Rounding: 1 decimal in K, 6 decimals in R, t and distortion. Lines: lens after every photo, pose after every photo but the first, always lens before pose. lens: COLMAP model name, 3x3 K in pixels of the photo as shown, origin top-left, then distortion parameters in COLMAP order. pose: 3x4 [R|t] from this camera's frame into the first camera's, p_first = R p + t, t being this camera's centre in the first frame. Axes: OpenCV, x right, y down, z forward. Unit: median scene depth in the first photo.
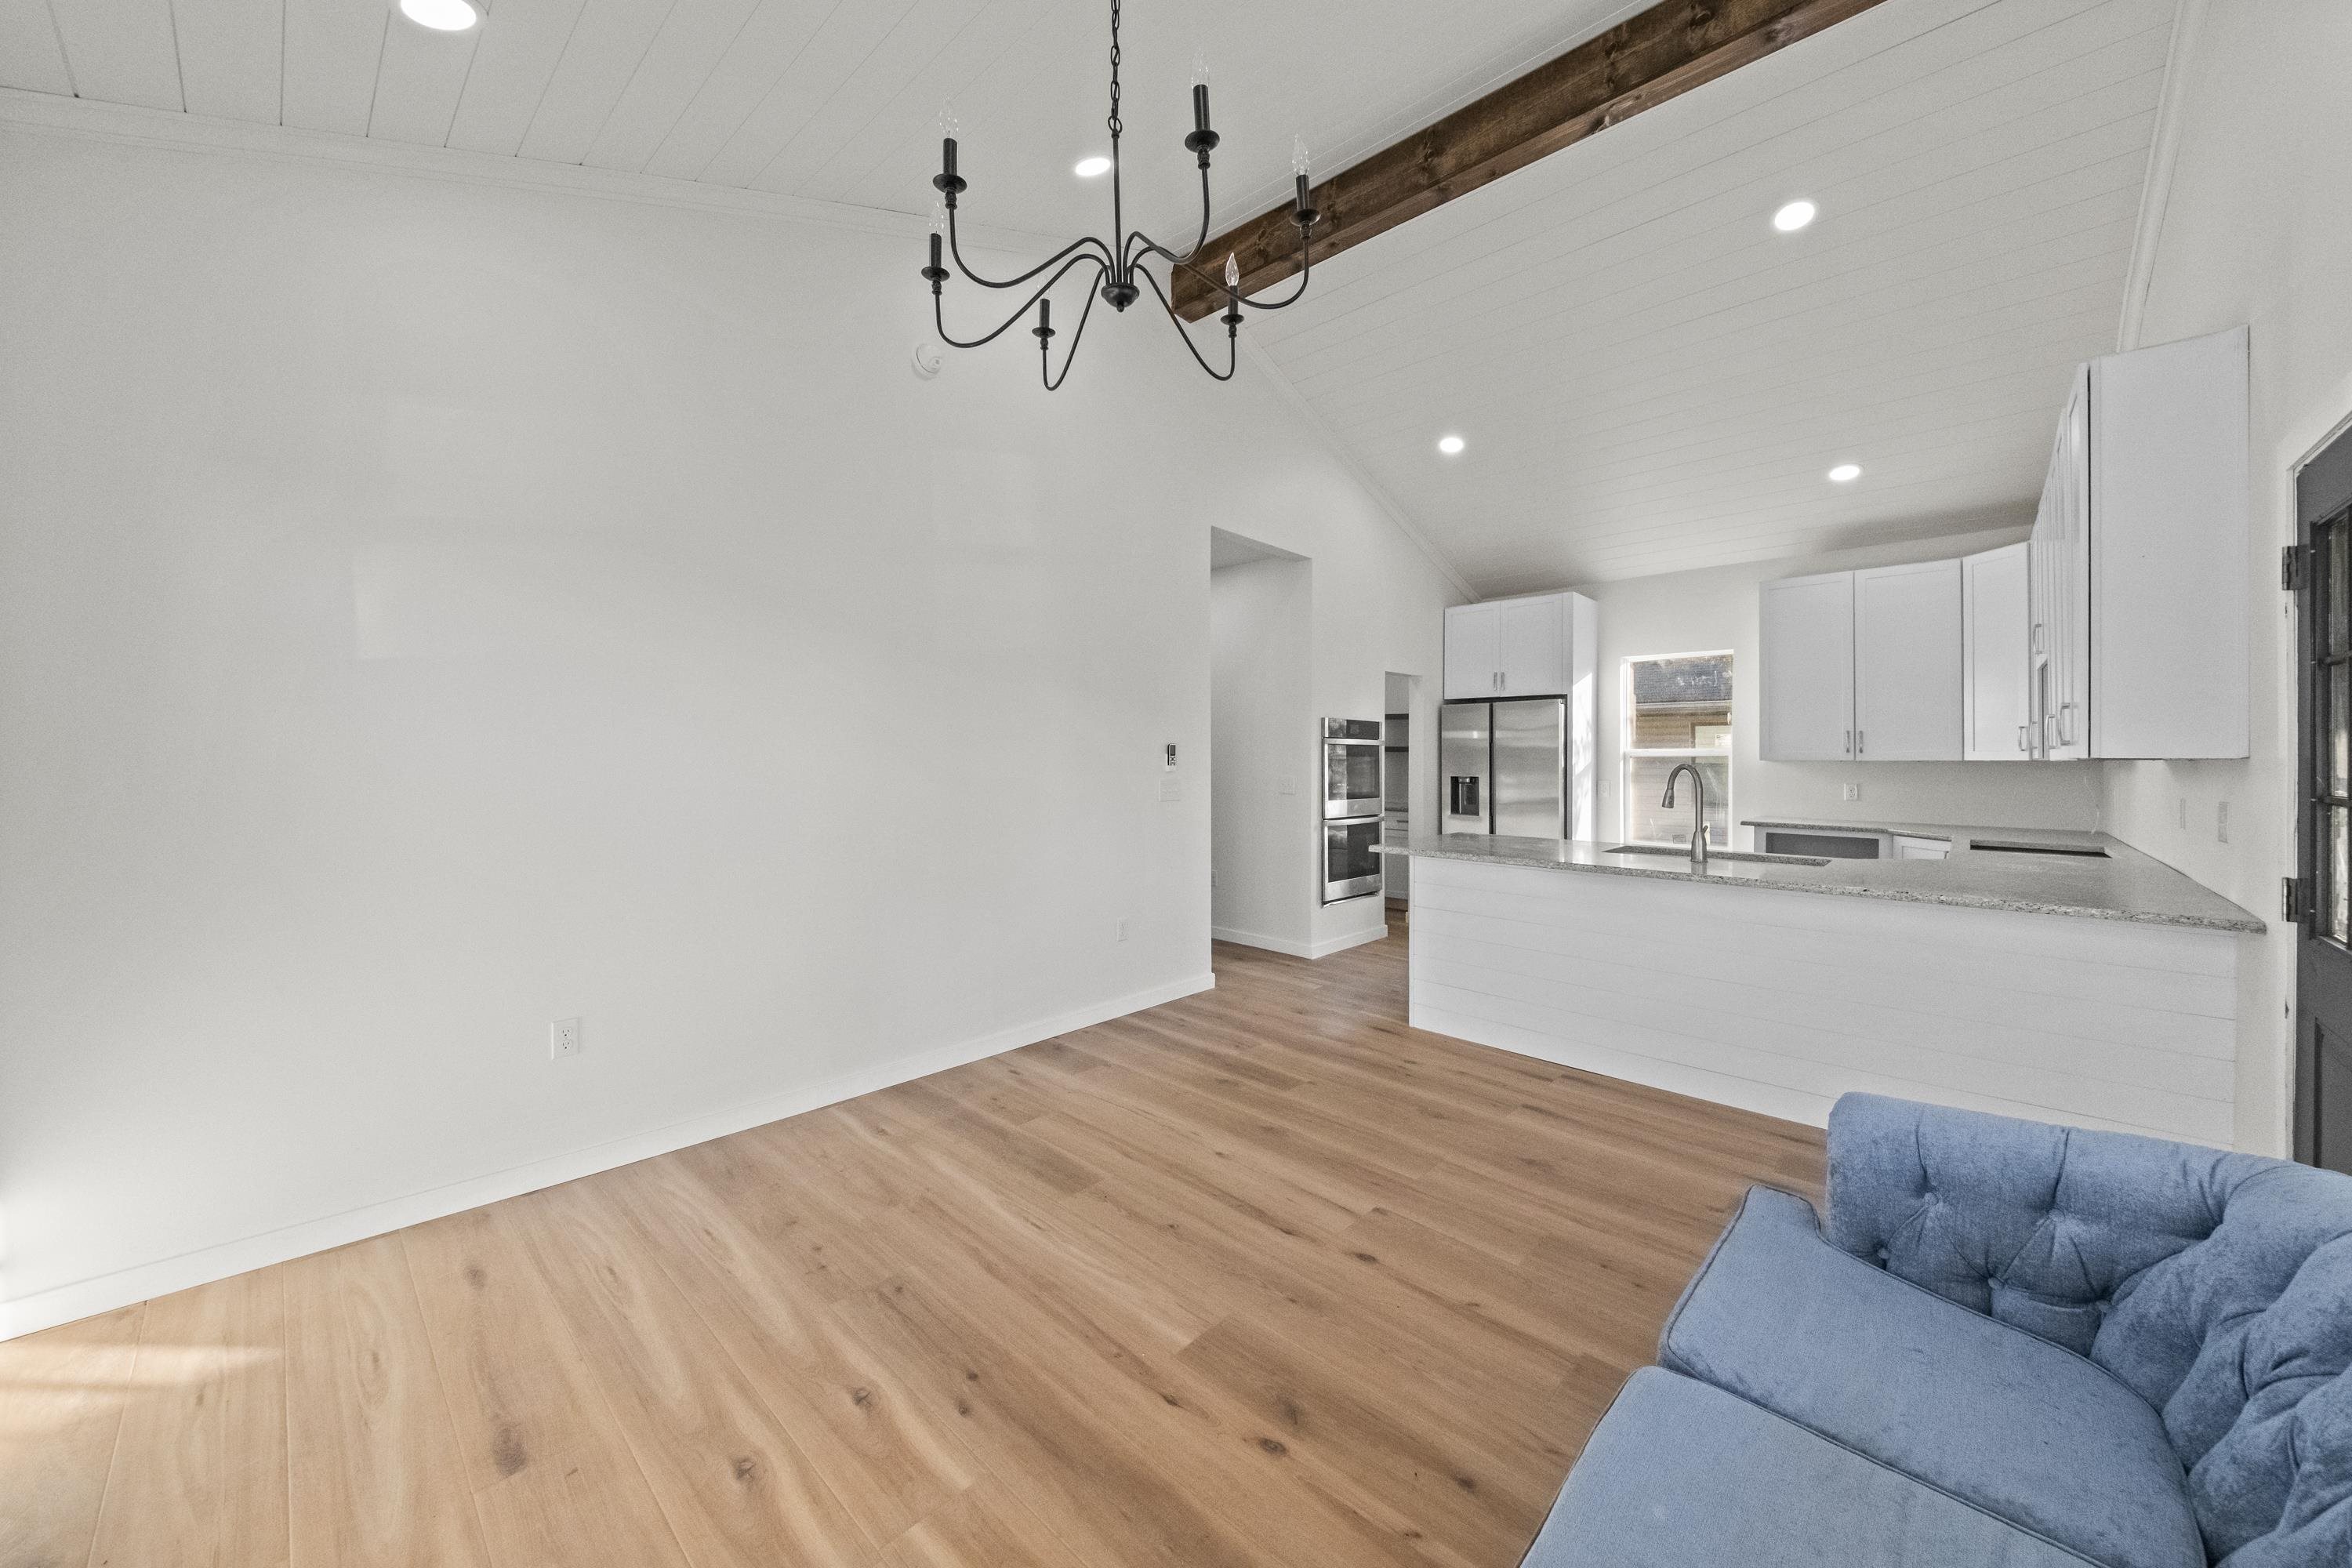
lens RADIAL K [[848.5, 0, 1171.8], [0, 848.5, 751.0], [0, 0, 1]] dist [0.061188, -0.029129]
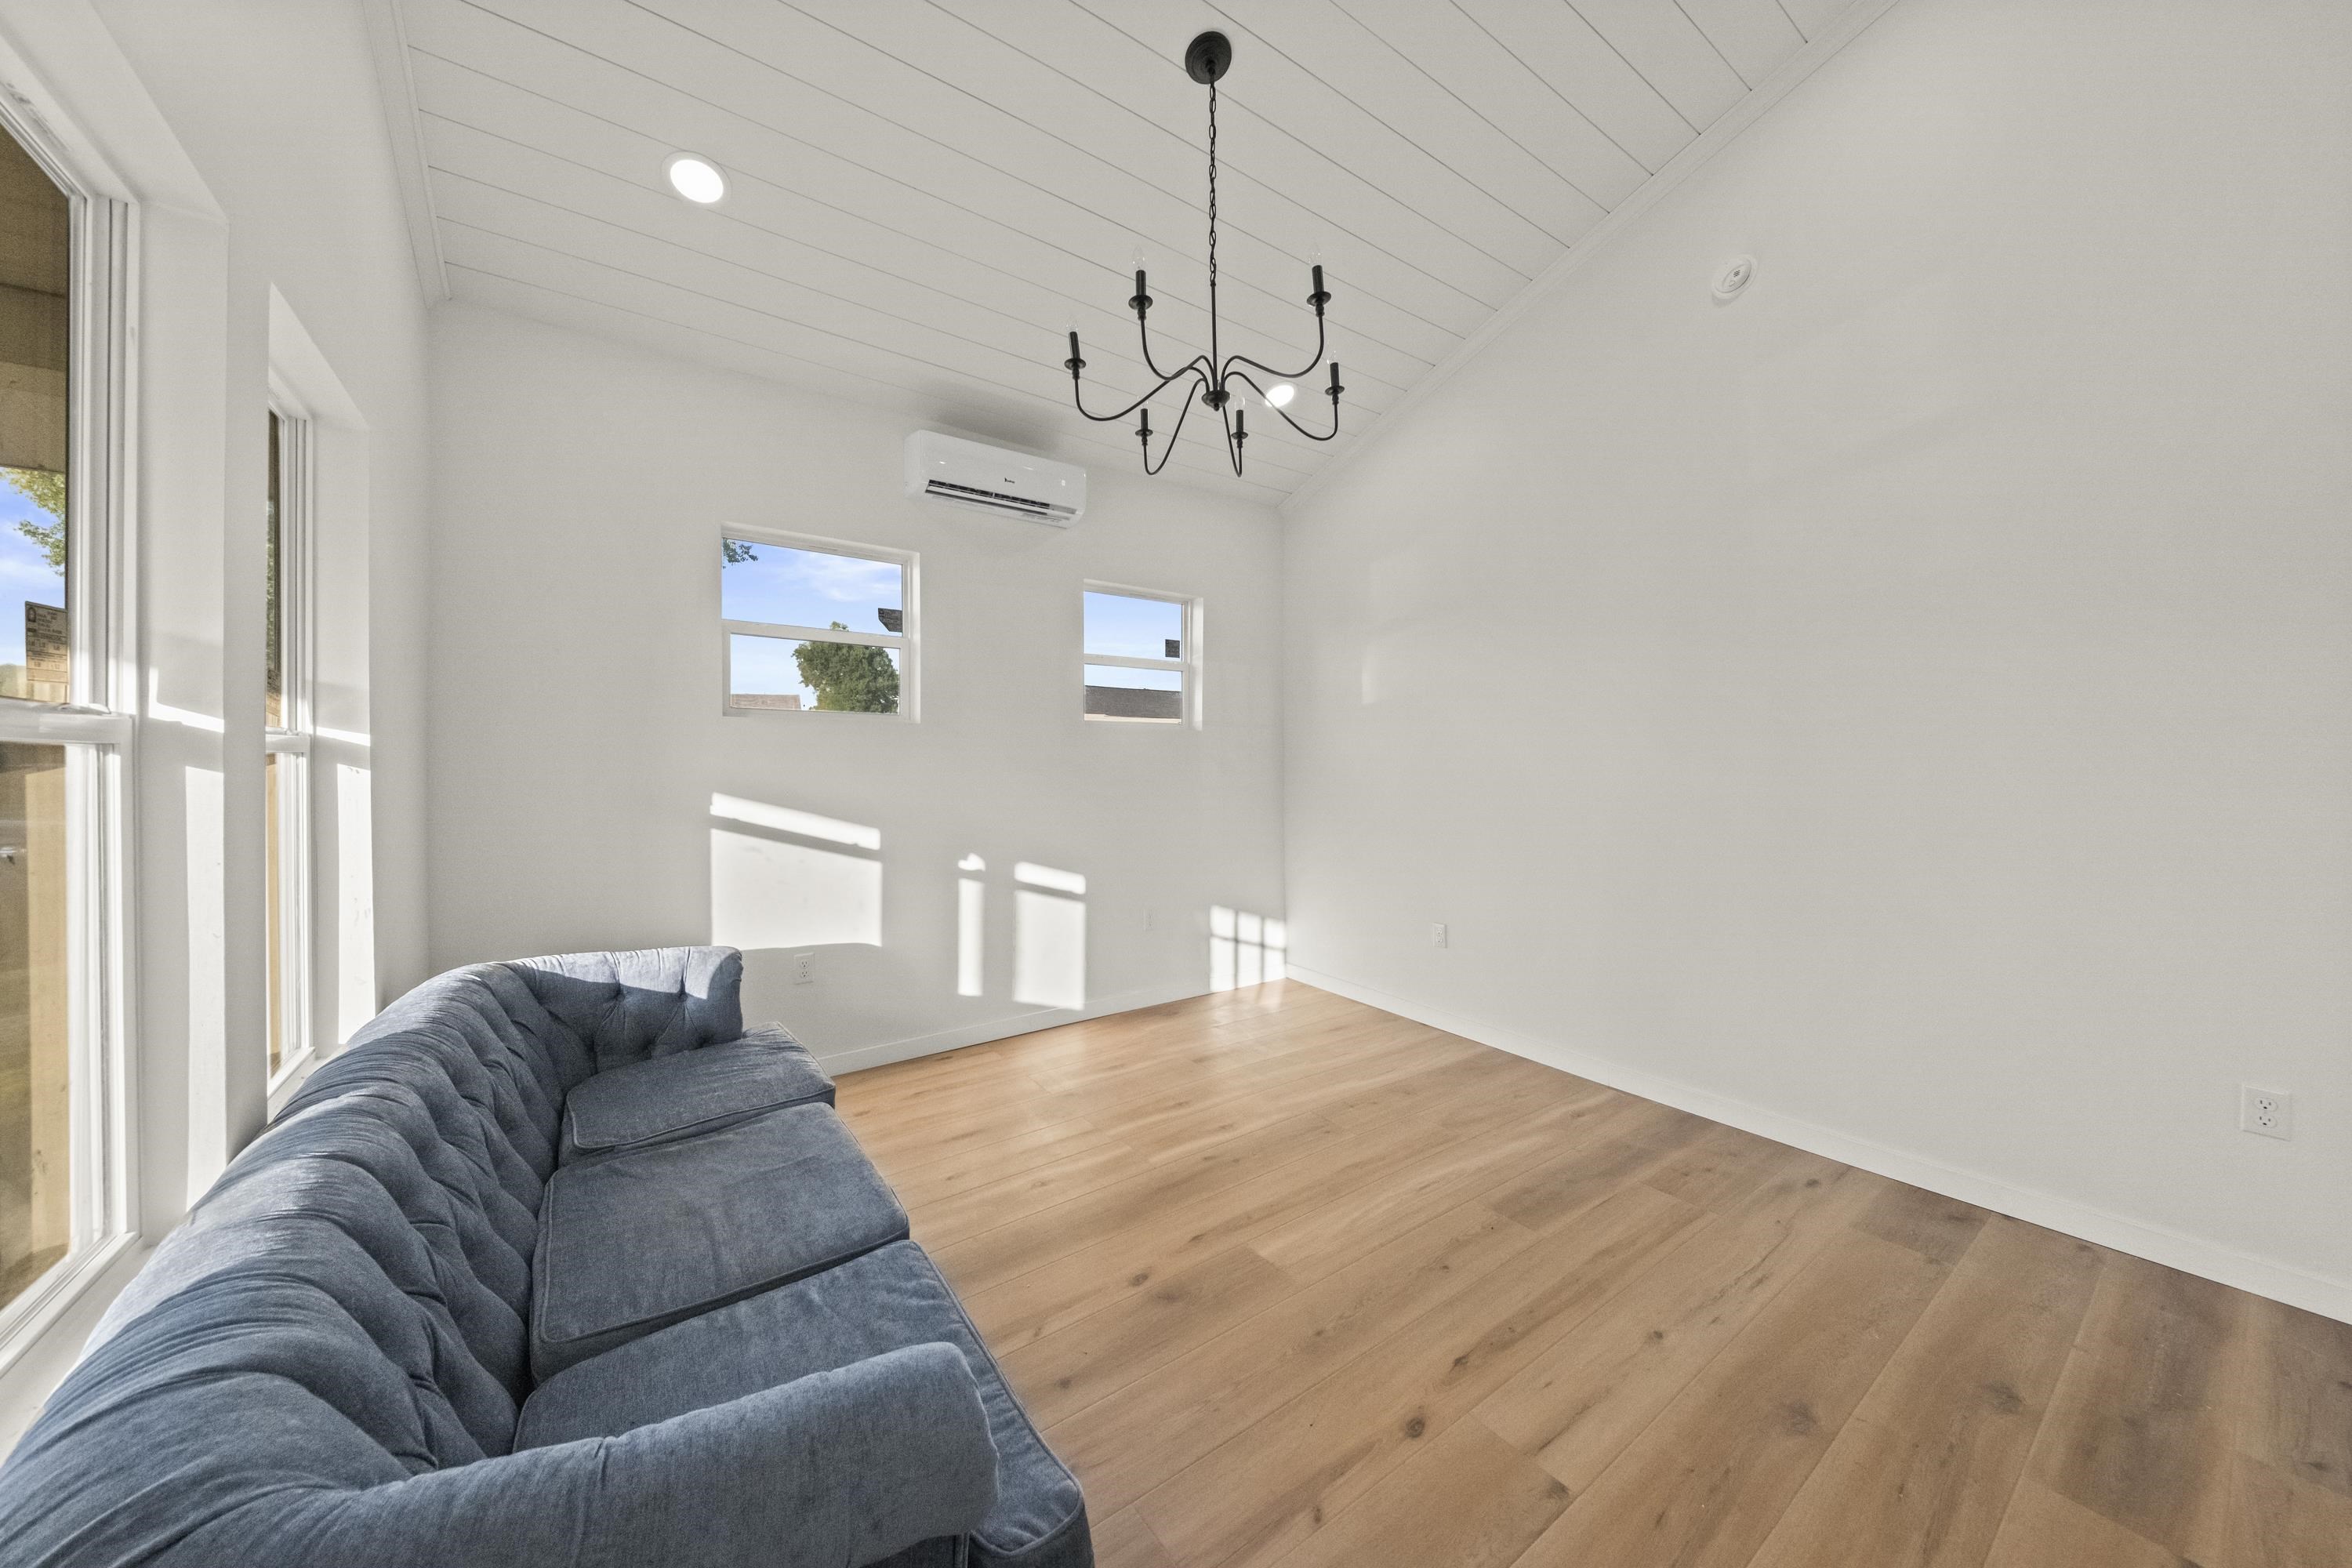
lens RADIAL K [[808.7, 0, 1167.7], [0, 808.7, 762.7], [0, 0, 1]] dist [0.058594, -0.023885]
pose [[-0.200073, -0.004791, -0.979769, 0.676767], [0.007111, 0.999955, -0.006342, 0.022178], [0.979755, -0.008236, -0.200030, 0.669334]]
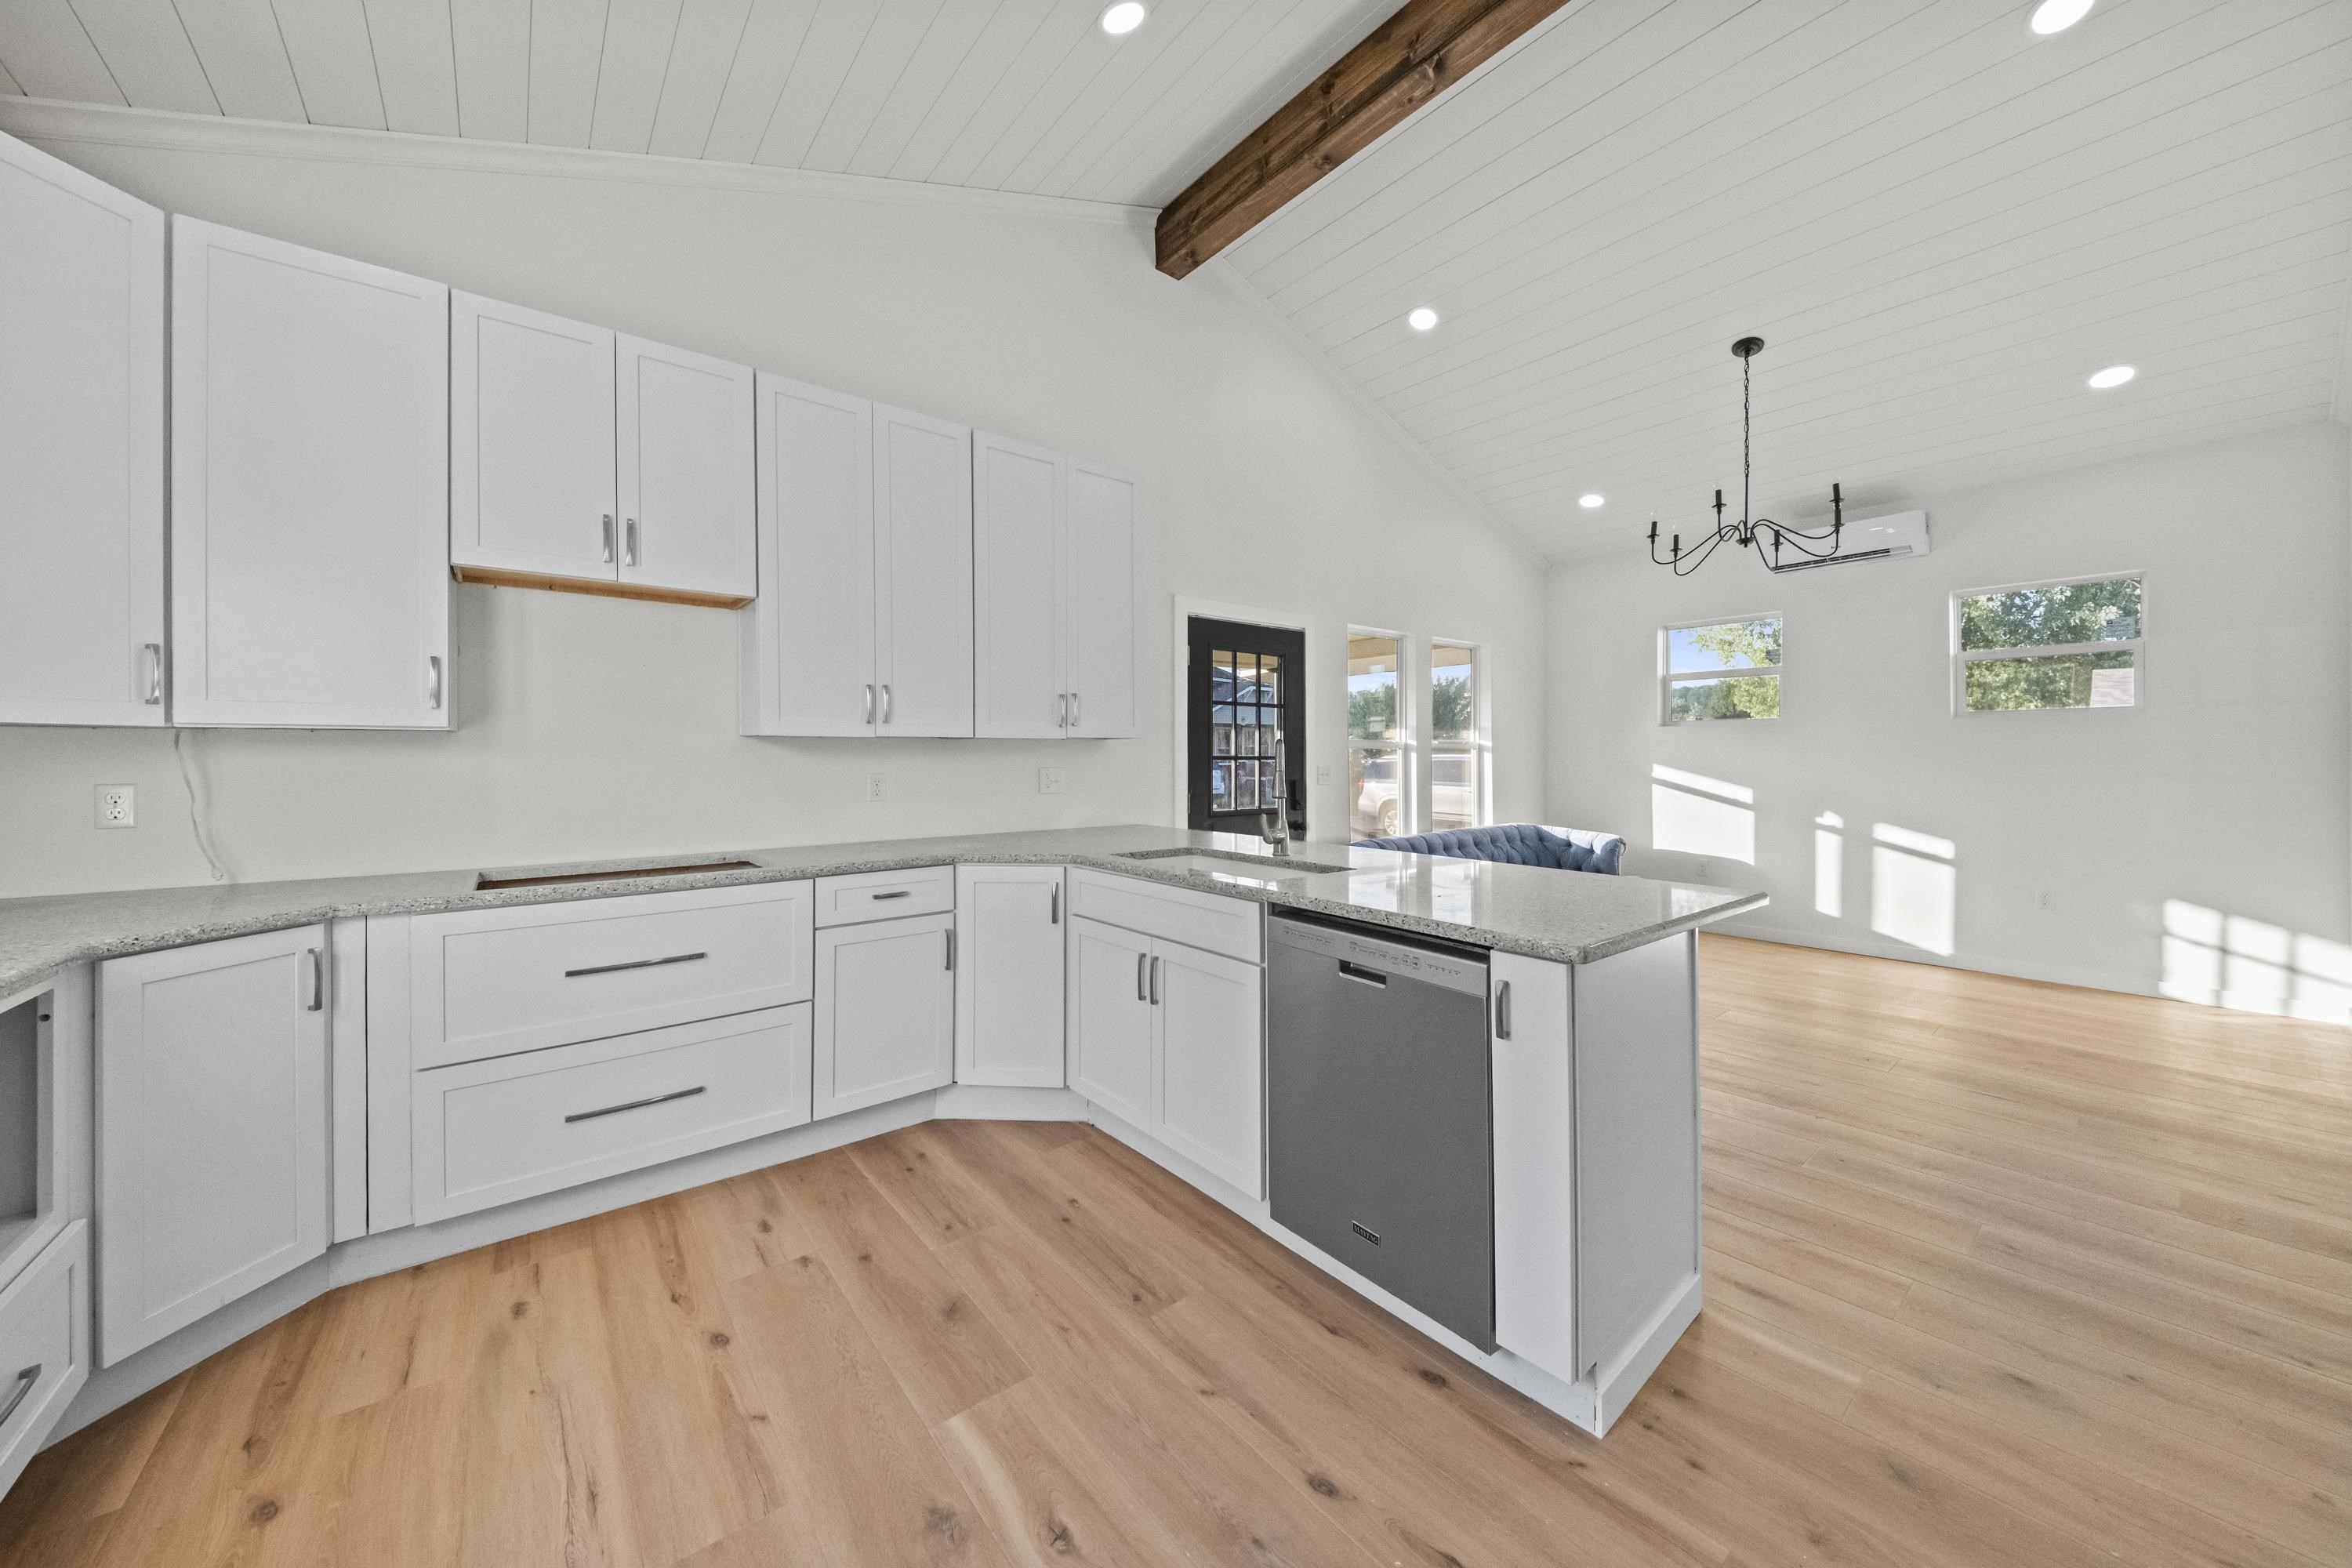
lens RADIAL K [[820.0, 0, 1169.0], [0, 820.0, 776.6], [0, 0, 1]] dist [0.057845, -0.025385]
pose [[-0.990765, -0.002946, 0.135559, 0.670191], [-0.000751, 0.999868, 0.016235, 0.042601], [-0.135589, 0.015983, -0.990636, 1.962058]]
